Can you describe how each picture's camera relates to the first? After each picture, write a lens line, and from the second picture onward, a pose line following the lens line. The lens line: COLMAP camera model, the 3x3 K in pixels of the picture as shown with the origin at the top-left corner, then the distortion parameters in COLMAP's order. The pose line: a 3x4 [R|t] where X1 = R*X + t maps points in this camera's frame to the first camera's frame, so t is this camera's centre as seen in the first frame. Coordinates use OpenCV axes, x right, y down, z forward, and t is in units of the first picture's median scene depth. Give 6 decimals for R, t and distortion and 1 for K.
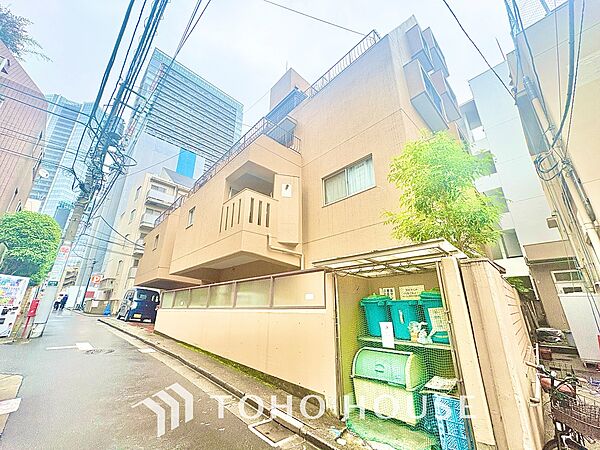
lens RADIAL K [[237.6, 0, 300.3], [0, 237.6, 226.0], [0, 0, 1]] dist [-0.000628, 0.000376]
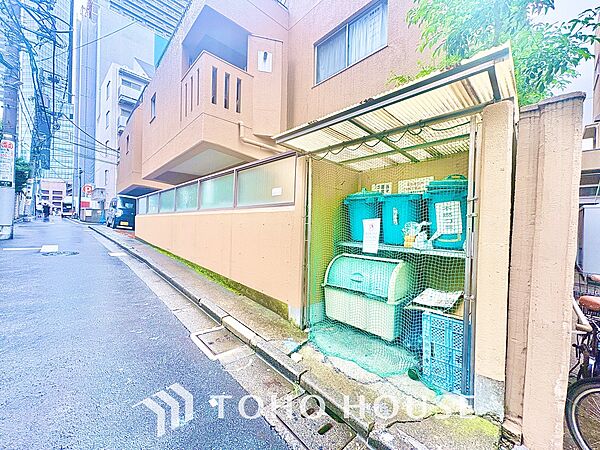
lens RADIAL K [[237.6, 0, 300.3], [0, 237.6, 226.0], [0, 0, 1]] dist [-0.000628, 0.000376]
pose [[0.999717, 0.023784, -0.000487, 0.116347], [-0.022274, 0.943039, 0.331937, 0.150372], [0.008354, -0.331832, 0.943301, 0.258951]]
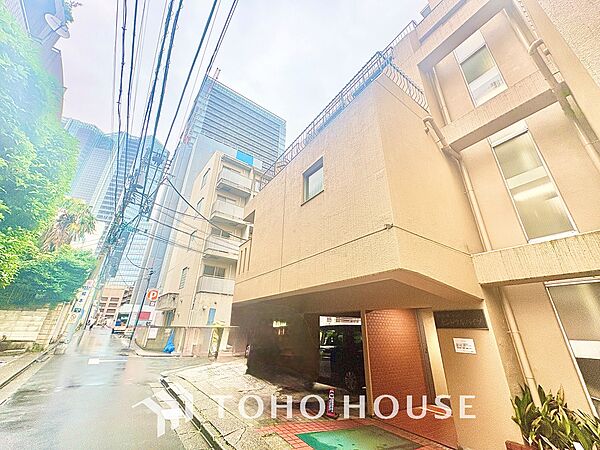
lens RADIAL K [[237.6, 0, 300.3], [0, 237.6, 226.0], [0, 0, 1]] dist [-0.000628, 0.000376]
pose [[0.988464, -0.039633, -0.146175, -1.842080], [0.027641, 0.996151, -0.083176, 0.540084], [0.148909, 0.078176, 0.985756, 2.055041]]
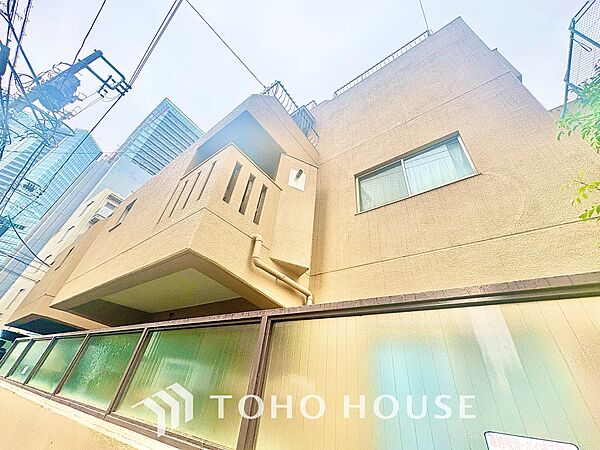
lens RADIAL K [[237.6, 0, 300.3], [0, 237.6, 226.0], [0, 0, 1]] dist [-0.000628, 0.000376]
pose [[0.979774, 0.177947, 0.091528, -0.151218], [-0.147157, 0.950683, -0.273032, 0.220260], [-0.135599, 0.254041, 0.957641, 0.839267]]
